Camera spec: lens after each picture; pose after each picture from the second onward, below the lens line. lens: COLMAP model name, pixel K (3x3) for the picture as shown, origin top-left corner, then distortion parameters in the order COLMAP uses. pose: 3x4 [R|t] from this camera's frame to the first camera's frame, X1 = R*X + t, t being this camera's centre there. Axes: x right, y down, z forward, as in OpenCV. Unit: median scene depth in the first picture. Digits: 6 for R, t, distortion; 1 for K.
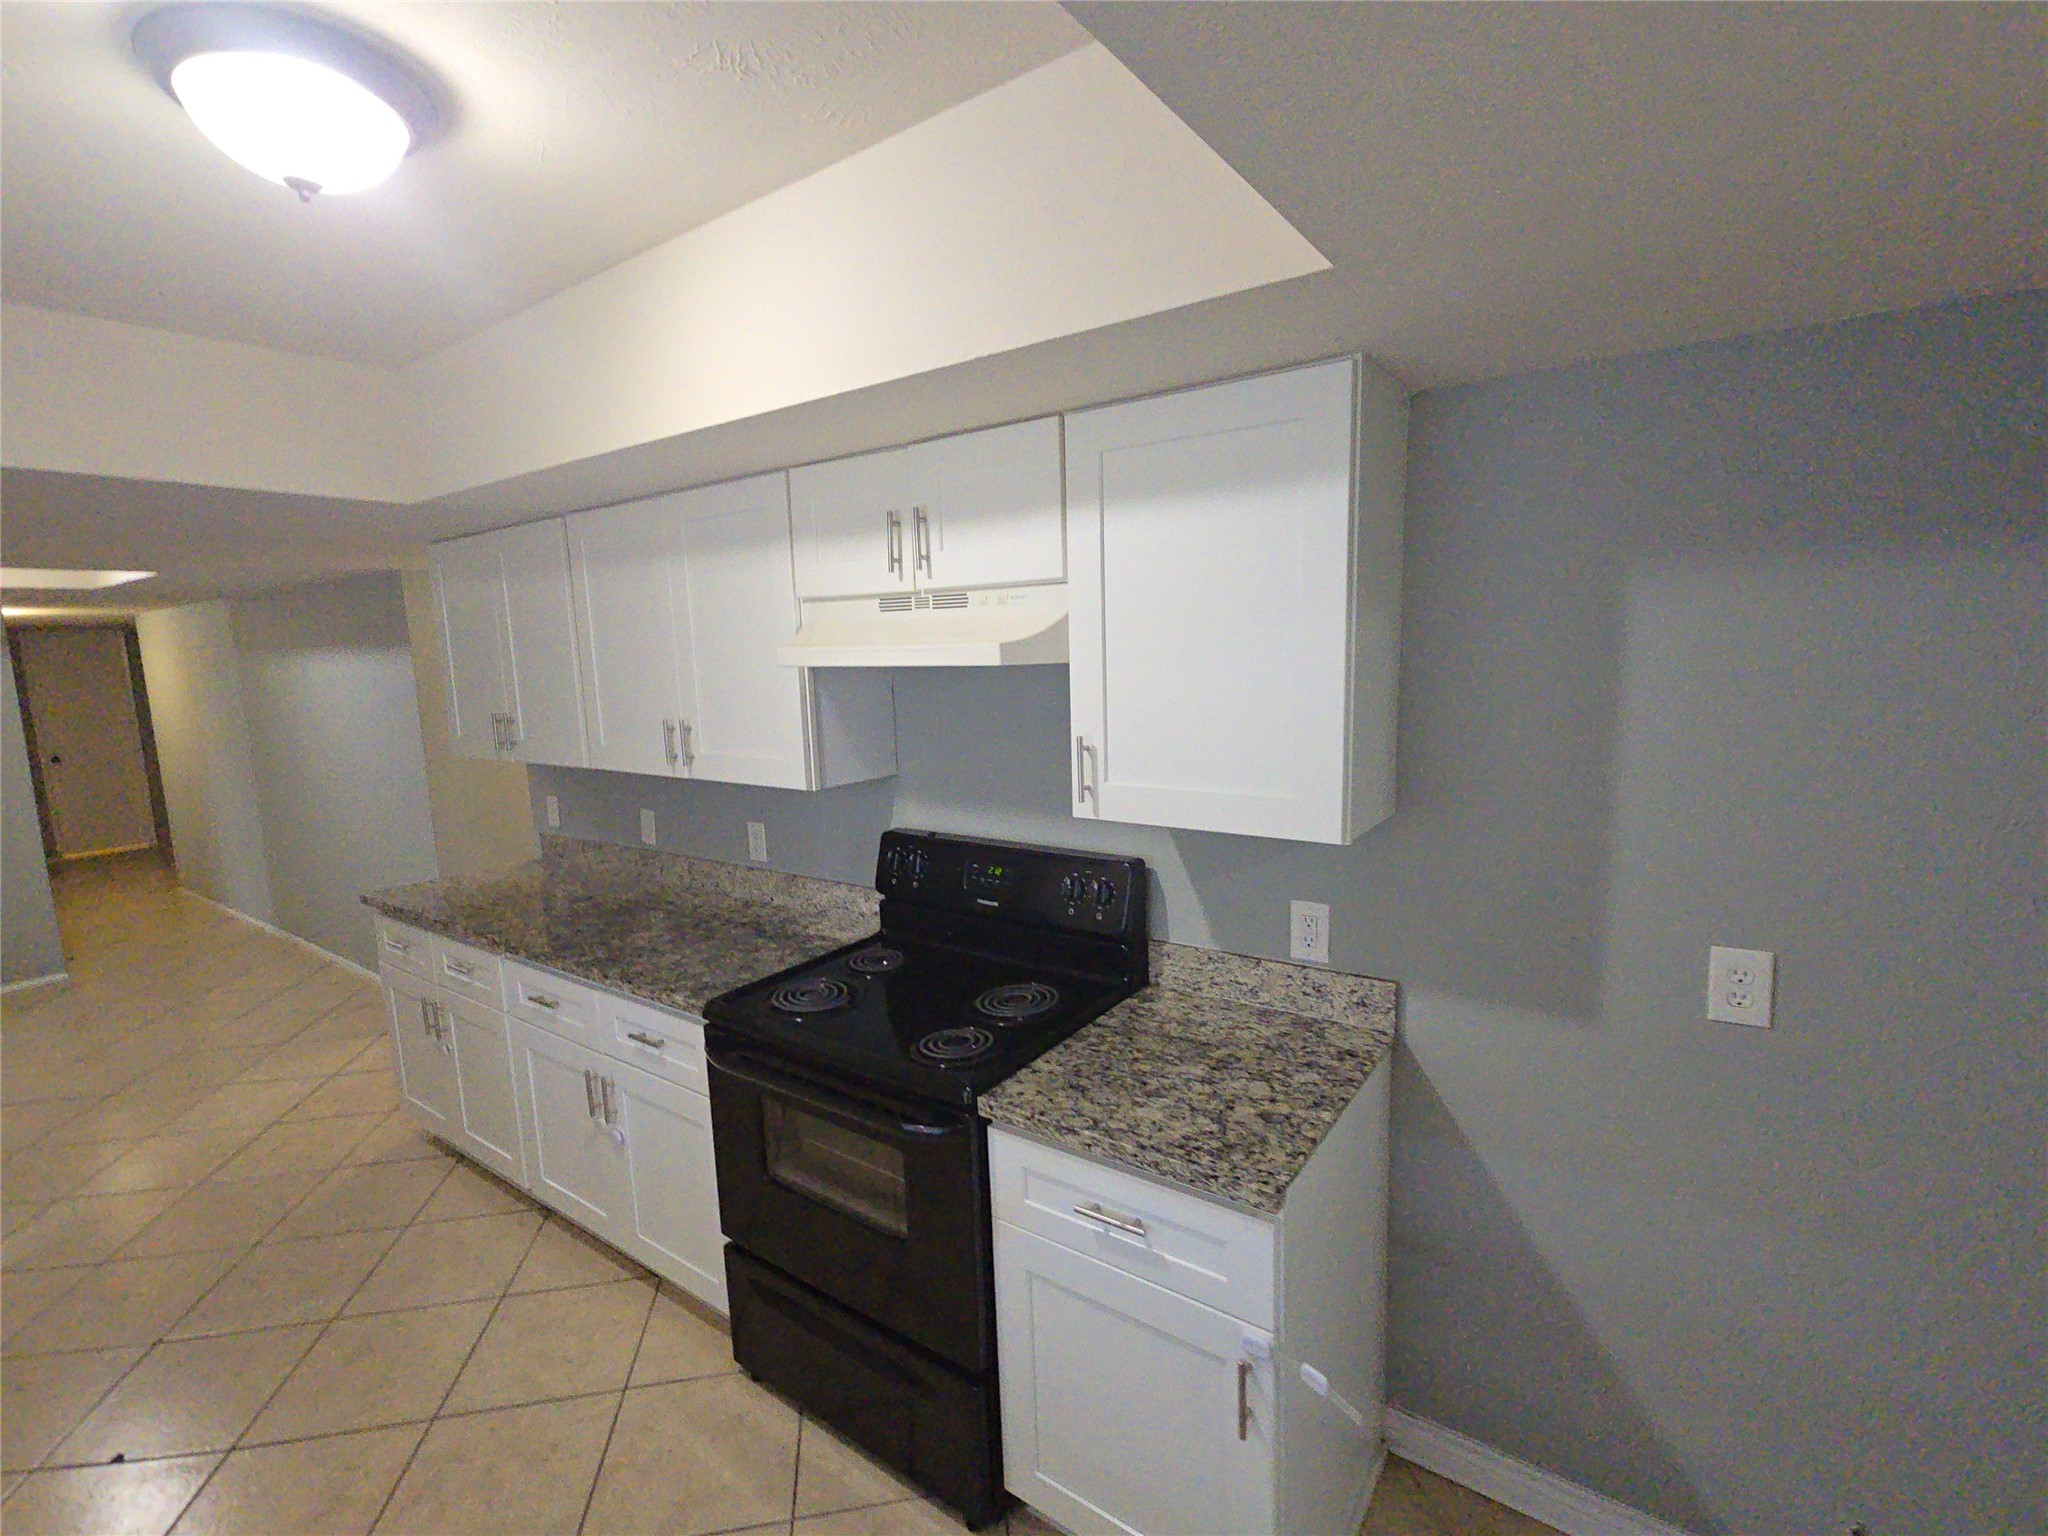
lens RADIAL K [[929.3, 0, 1025.6], [0, 929.3, 780.3], [0, 0, 1]] dist [0.003918, 0.000913]
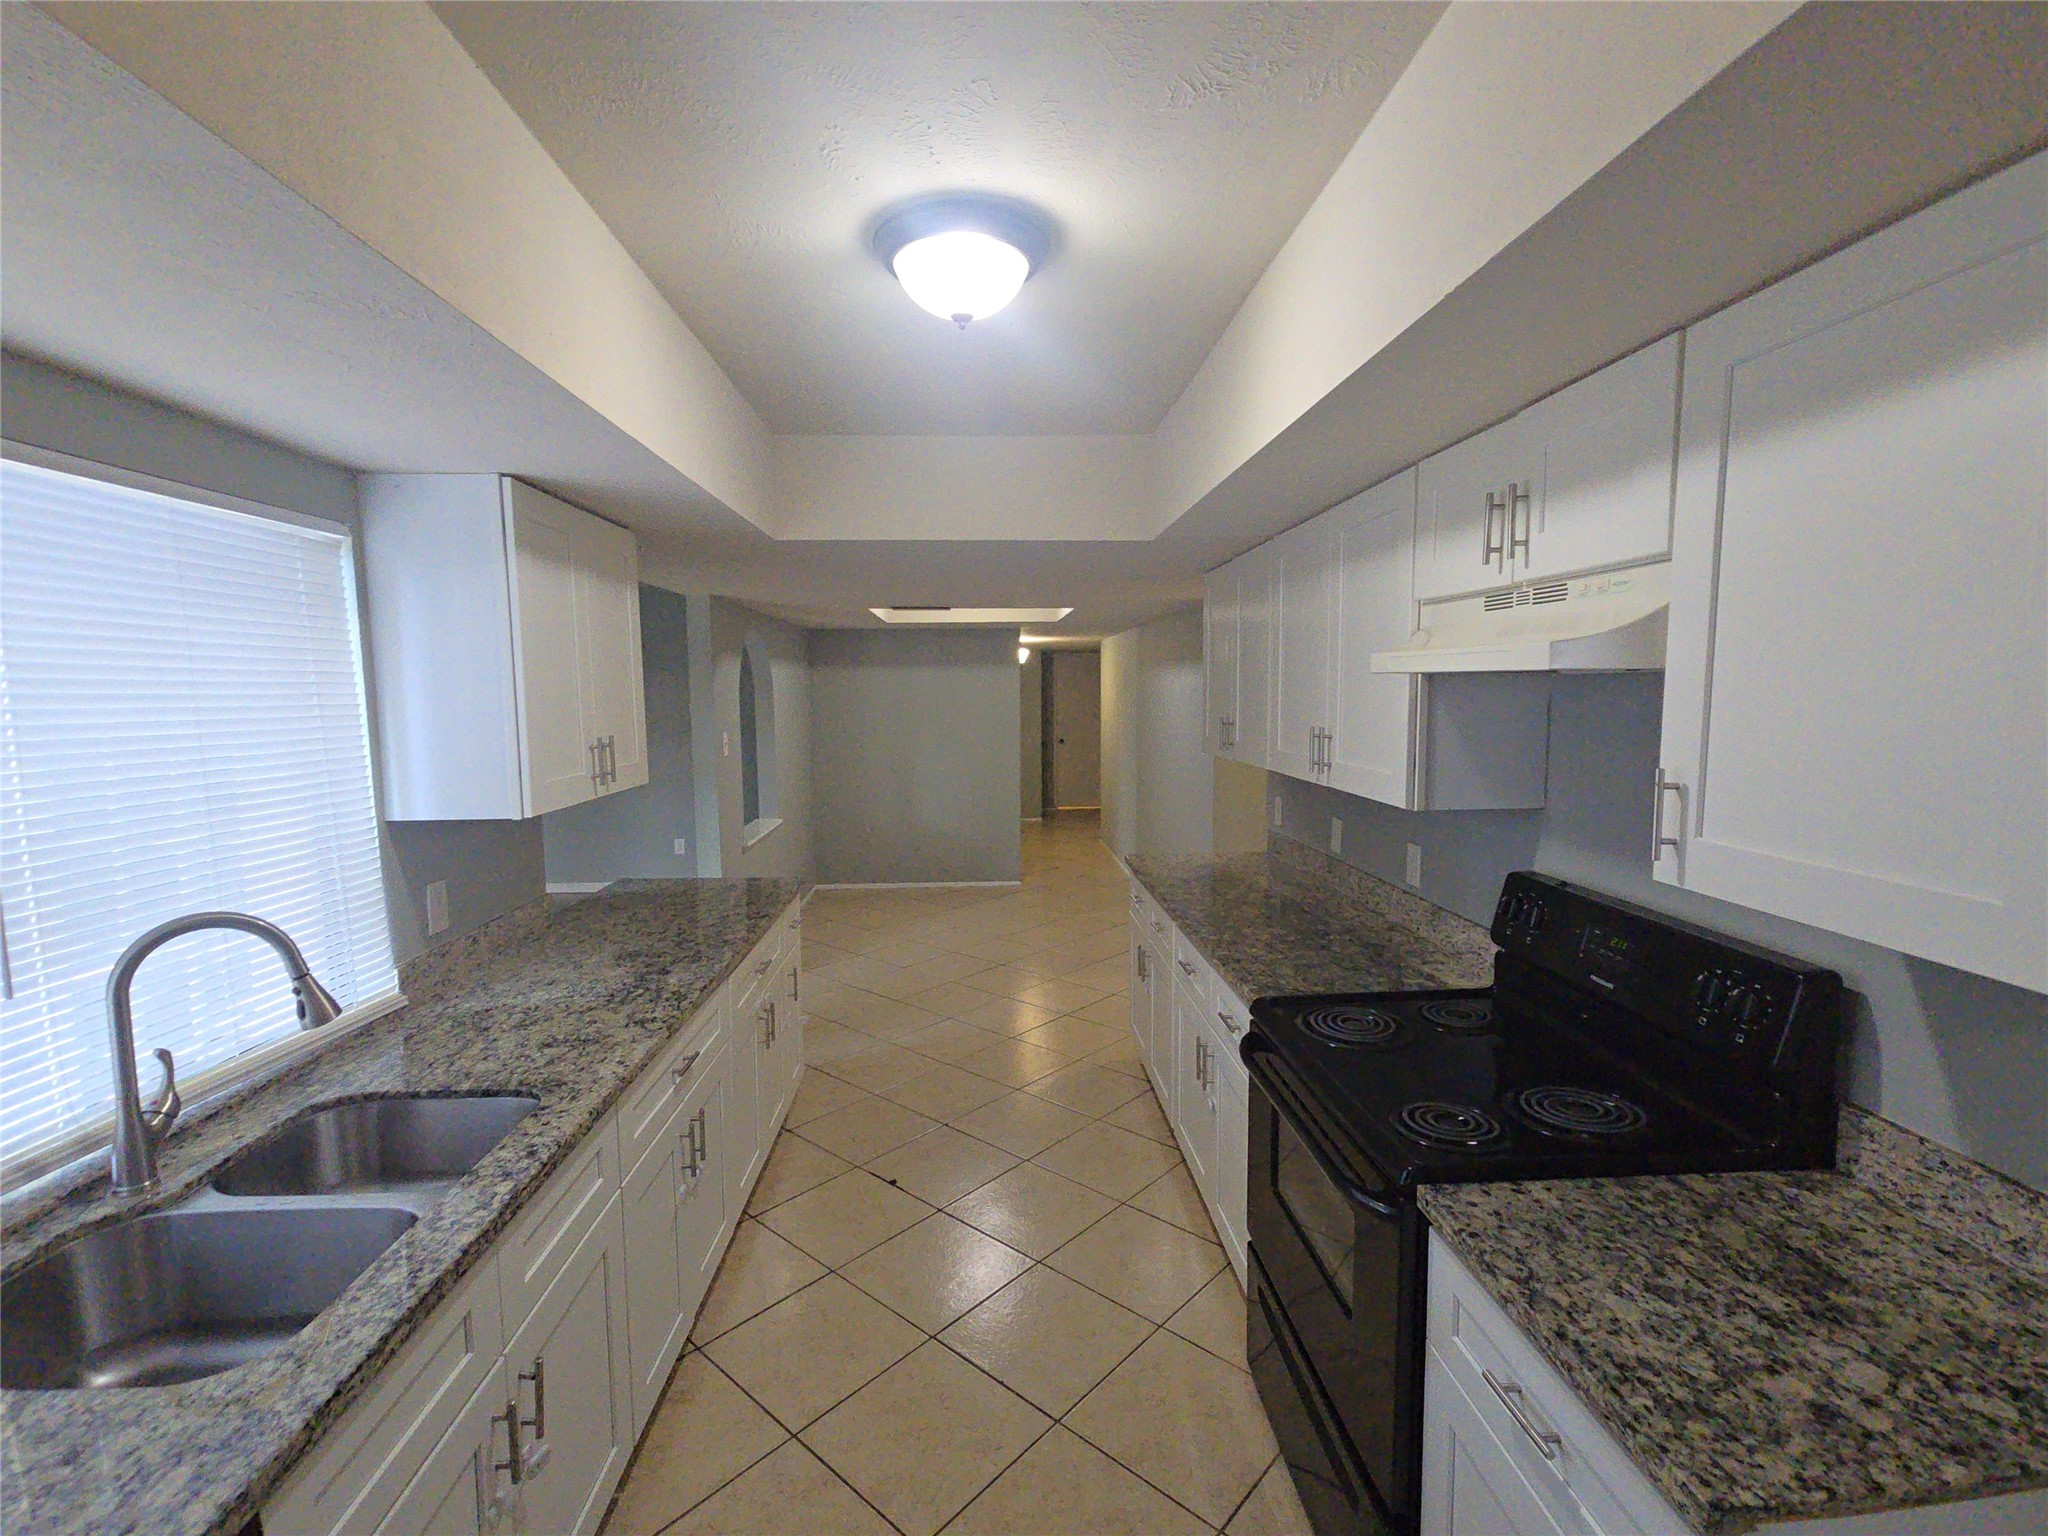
lens RADIAL K [[935.7, 0, 1033.1], [0, 935.7, 773.0], [0, 0, 1]] dist [0.028809, -0.011932]
pose [[0.631940, 0.096634, -0.768970, 0.277755], [-0.123979, 0.992023, 0.022778, 0.000265], [0.765037, 0.080941, 0.638879, 0.136922]]
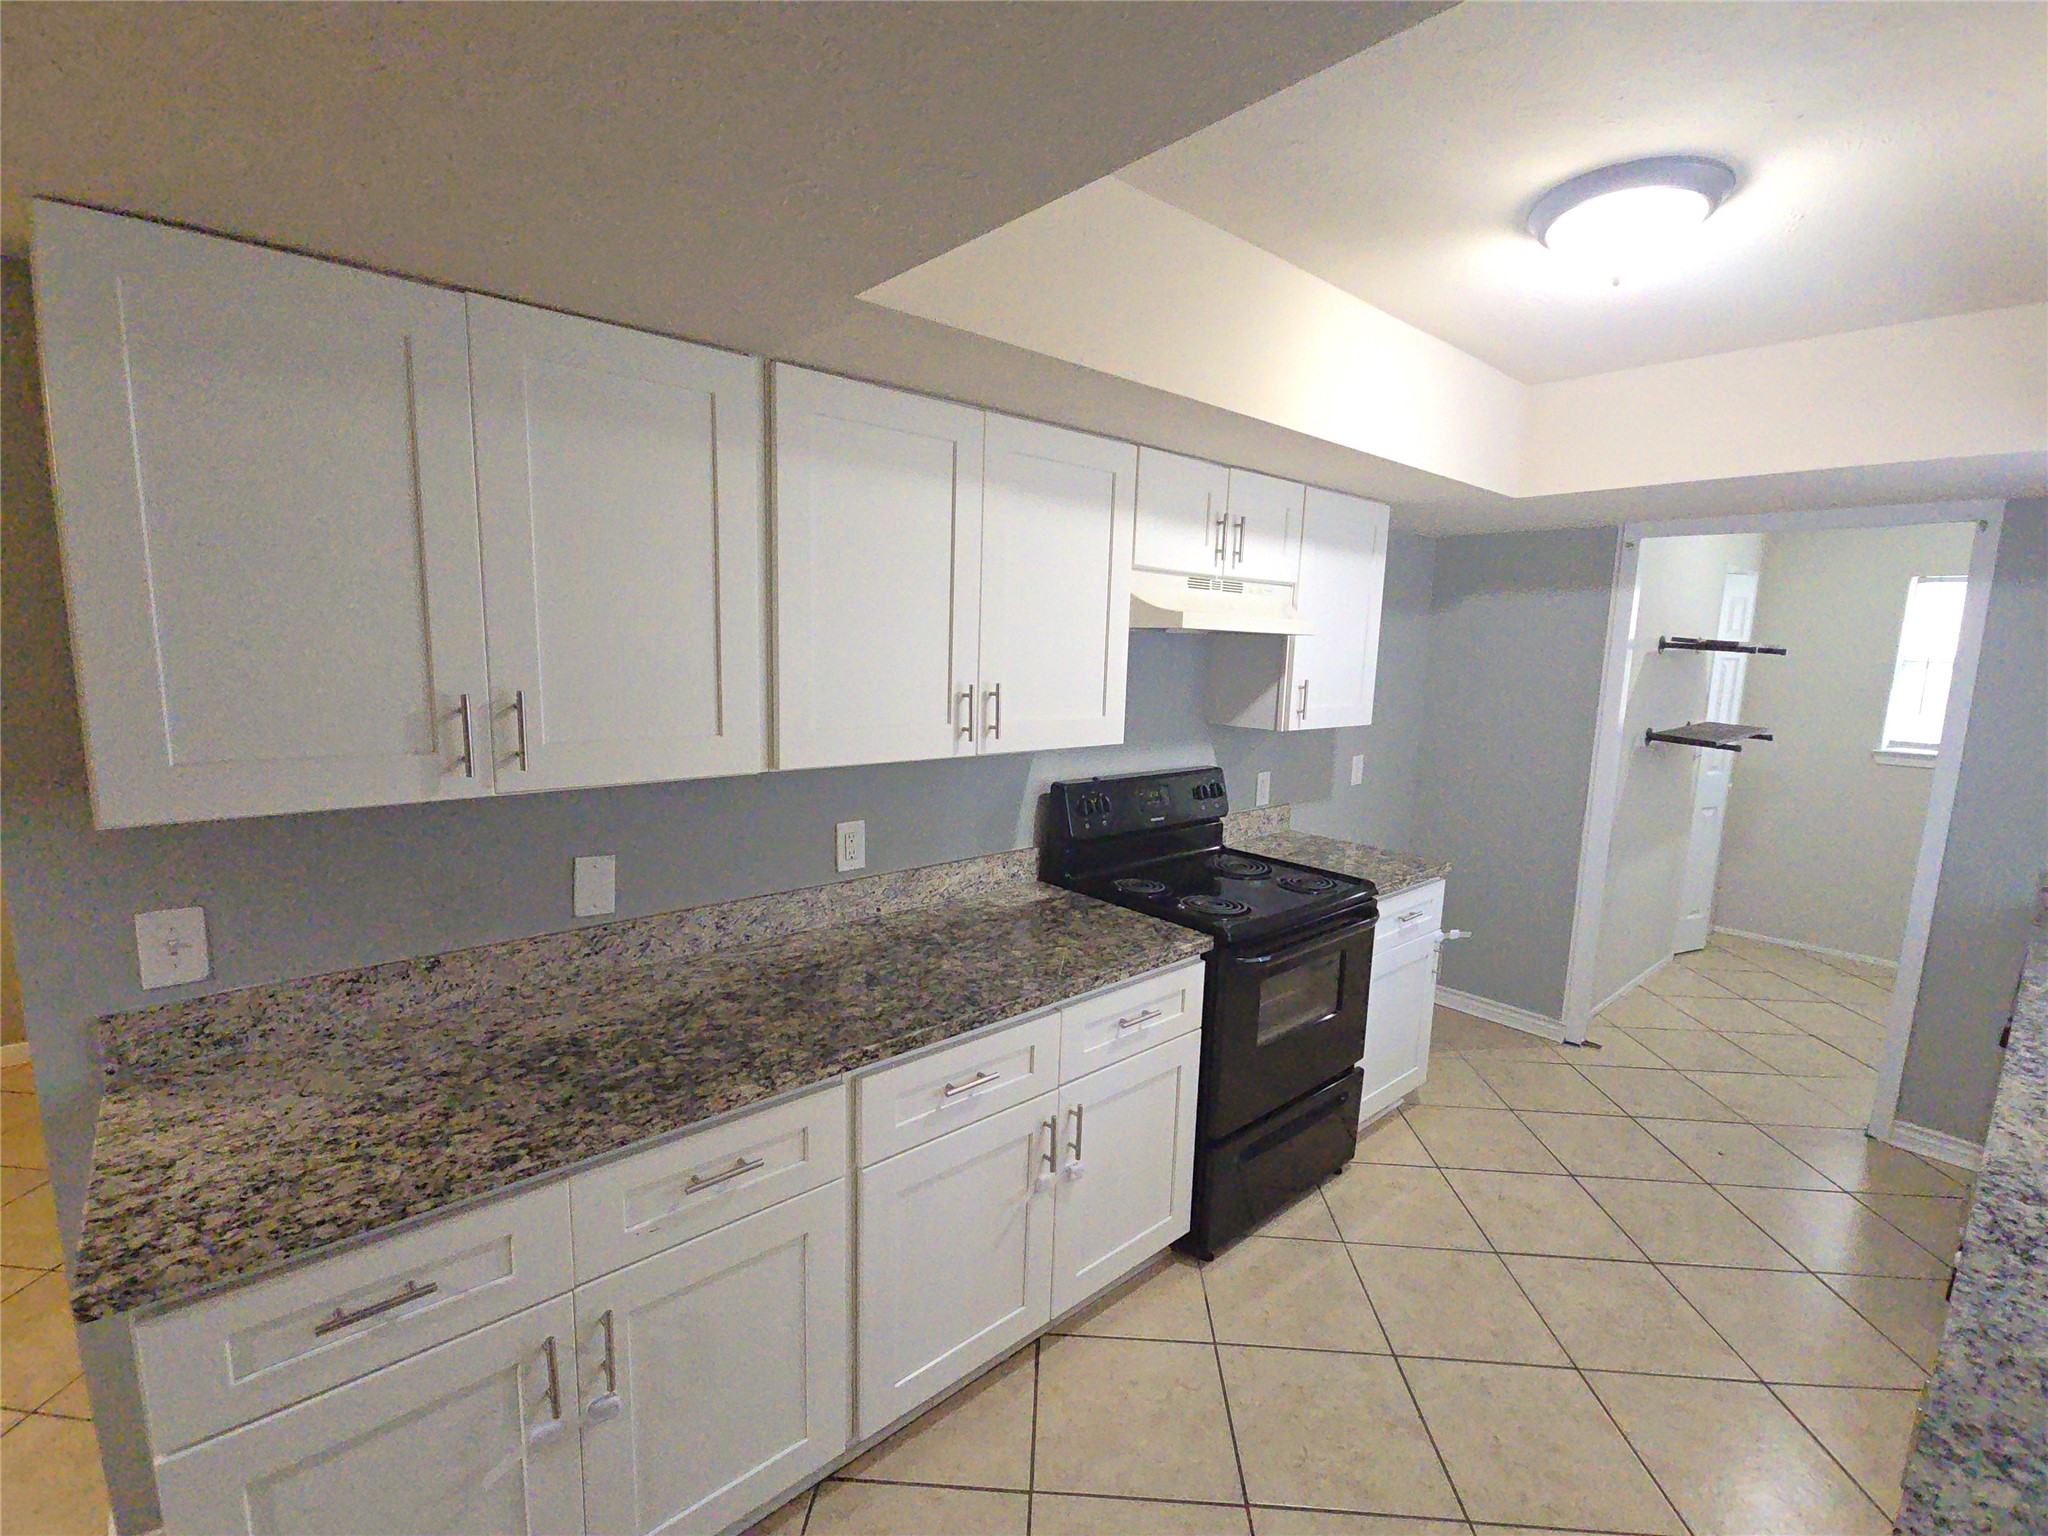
lens RADIAL K [[929.3, 0, 1025.6], [0, 929.3, 780.3], [0, 0, 1]] dist [0.003918, 0.000913]
pose [[0.221037, -0.110757, 0.968956, -1.489137], [0.107393, 0.990253, 0.088693, -0.063090], [-0.969334, 0.084454, 0.230777, 0.985593]]
